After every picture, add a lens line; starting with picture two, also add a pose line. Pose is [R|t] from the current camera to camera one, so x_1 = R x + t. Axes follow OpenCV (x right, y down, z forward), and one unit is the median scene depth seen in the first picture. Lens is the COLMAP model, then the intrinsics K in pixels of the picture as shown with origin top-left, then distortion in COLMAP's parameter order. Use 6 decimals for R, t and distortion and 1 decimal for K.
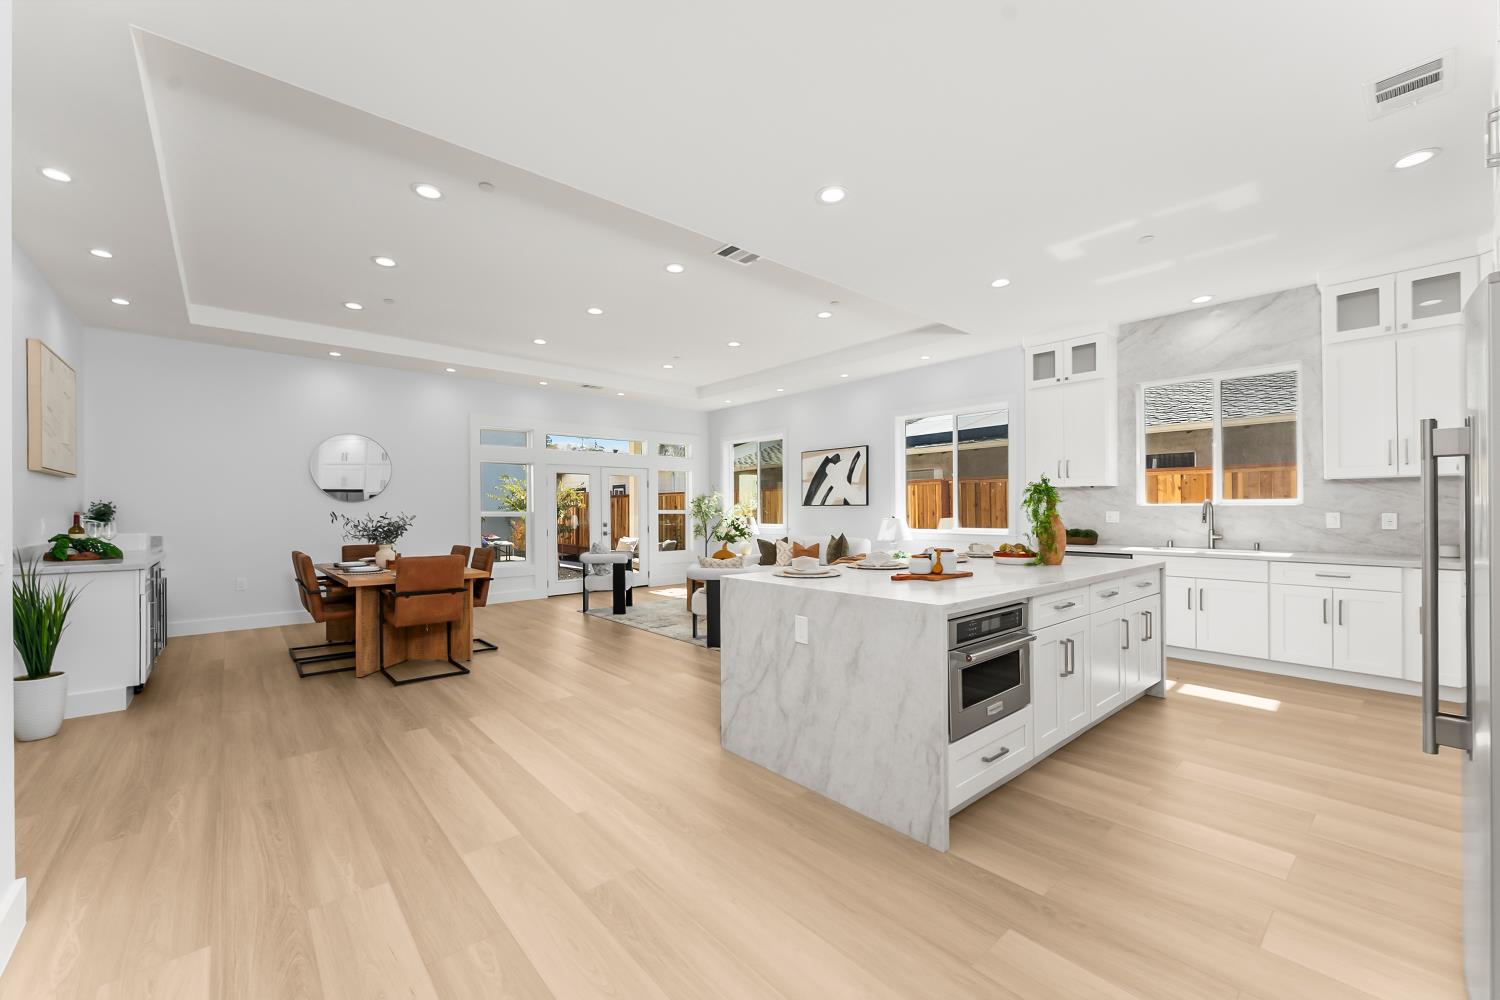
lens RADIAL K [[605.6, 0, 751.4], [0, 605.6, 510.3], [0, 0, 1]] dist [-0.001257, -0.000173]
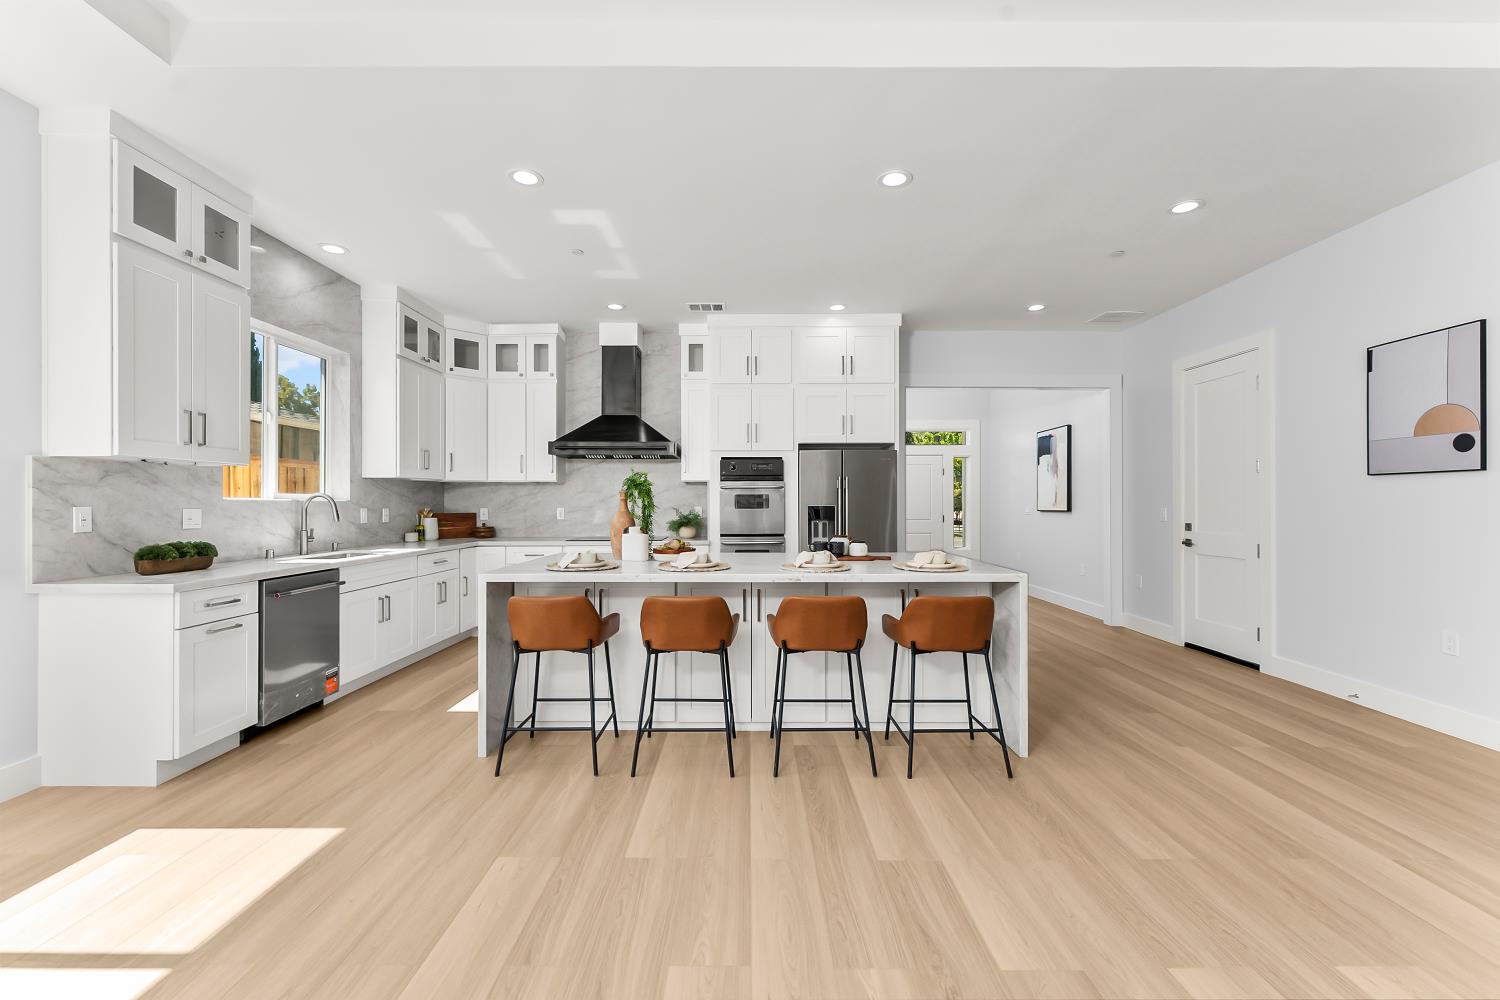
lens RADIAL K [[600.6, 0, 750.0], [0, 600.6, 500.0], [0, 0, 1]] dist [0.000841, 0.000114]
pose [[-0.758779, 0.008811, 0.651288, -0.240356], [0.005577, 0.999960, -0.007031, 0.000185], [-0.651324, -0.001703, -0.758798, 1.424184]]
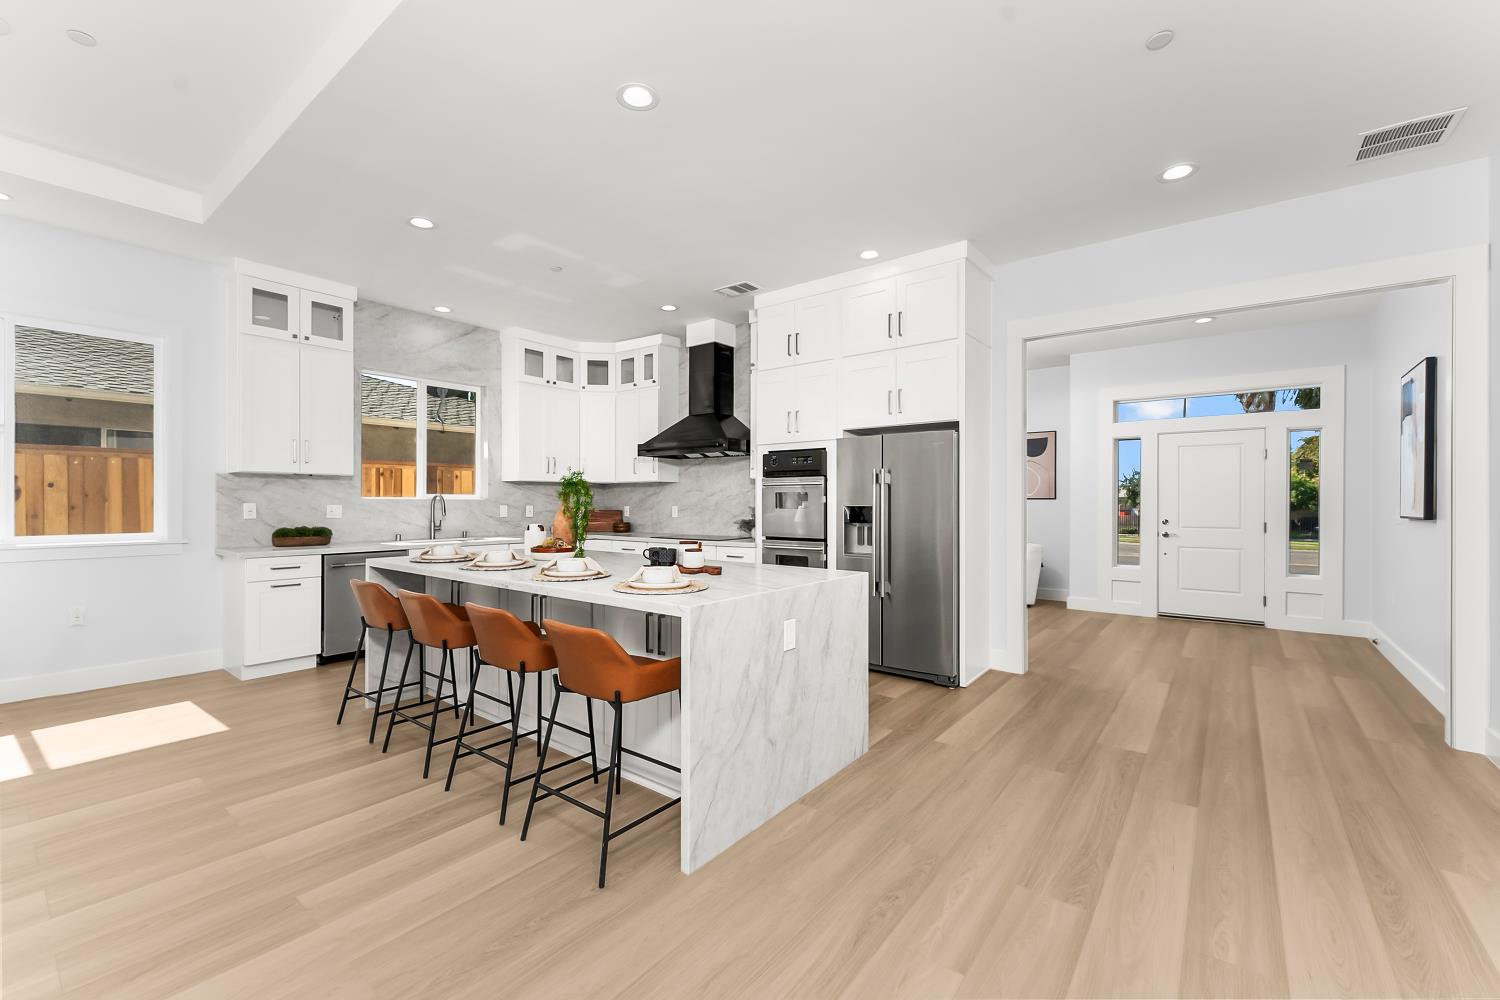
lens RADIAL K [[615.5, 0, 750.0], [0, 615.5, 500.0], [0, 0, 1]] dist [0.002586, -0.000148]
pose [[-0.195720, 0.006524, 0.980638, -0.506021], [-0.000207, 0.999978, -0.006694, 0.000559], [-0.980660, -0.001513, -0.195714, 0.769624]]
